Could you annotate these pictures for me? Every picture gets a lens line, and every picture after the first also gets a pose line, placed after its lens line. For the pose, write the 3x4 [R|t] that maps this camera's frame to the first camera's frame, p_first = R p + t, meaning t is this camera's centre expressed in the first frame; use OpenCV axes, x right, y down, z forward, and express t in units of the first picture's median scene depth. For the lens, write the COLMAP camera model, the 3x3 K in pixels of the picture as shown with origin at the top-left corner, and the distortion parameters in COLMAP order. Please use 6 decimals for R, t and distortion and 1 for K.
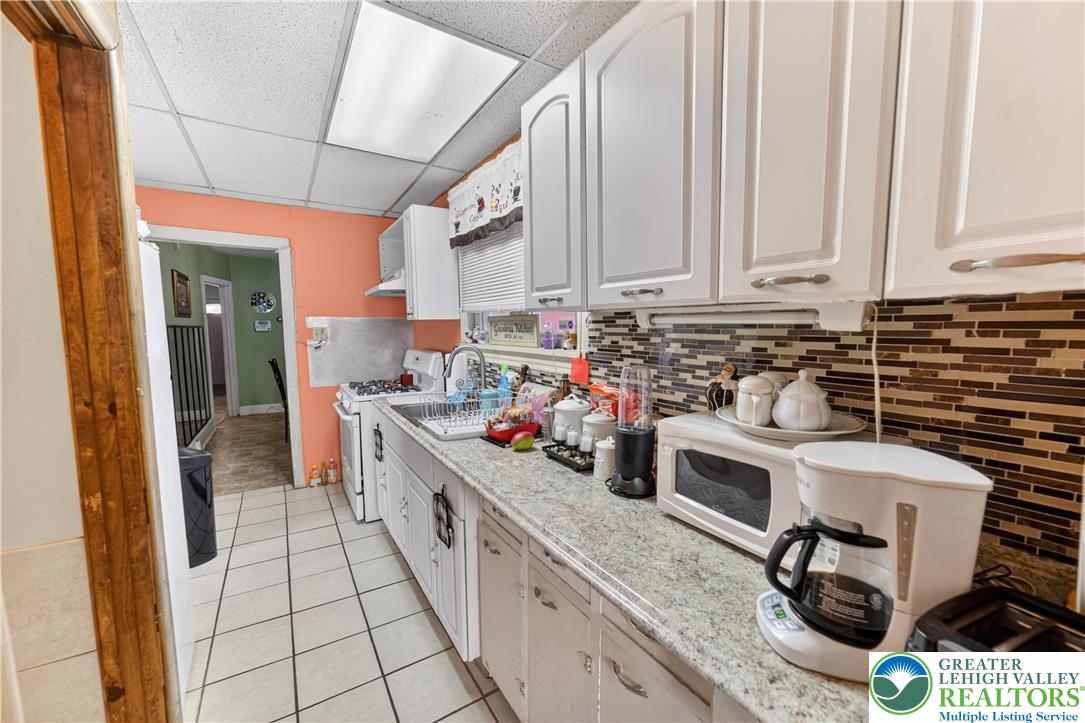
lens RADIAL K [[421.4, 0, 544.6], [0, 421.4, 367.7], [0, 0, 1]] dist [-0.031558, 0.010460]
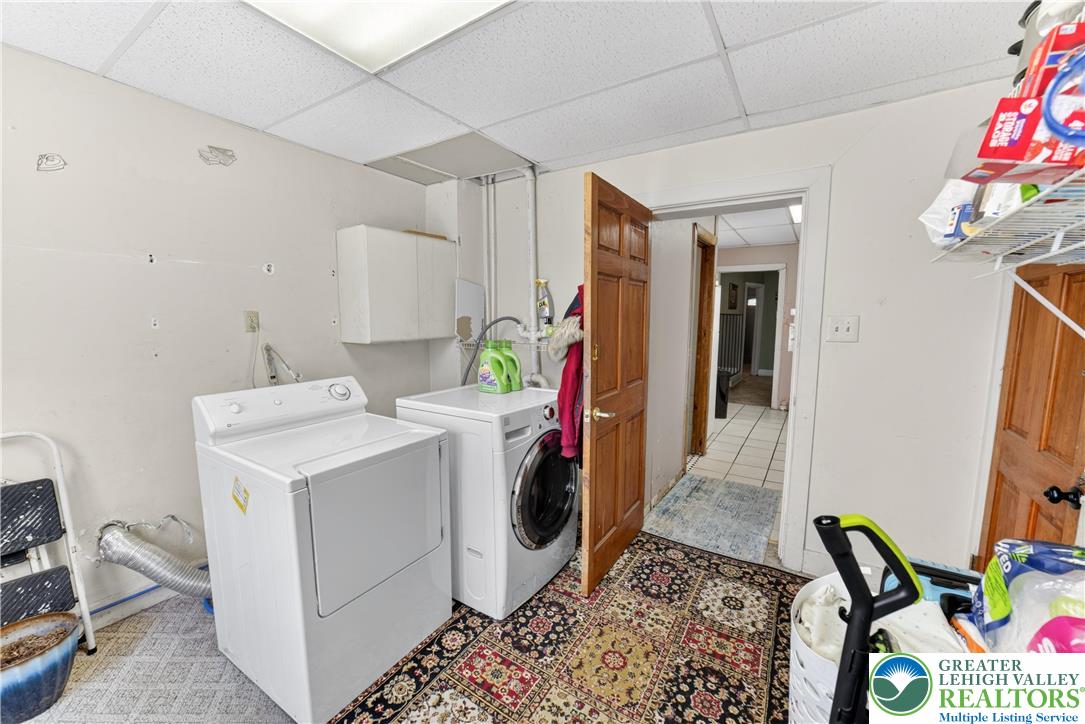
lens RADIAL K [[421.4, 0, 544.6], [0, 421.4, 368.2], [0, 0, 1]] dist [-0.031558, 0.010460]
pose [[0.414450, 0.110917, -0.903288, 0.701747], [-0.090546, 0.992646, 0.080345, 0.096315], [0.905557, 0.048490, 0.421445, -0.728924]]
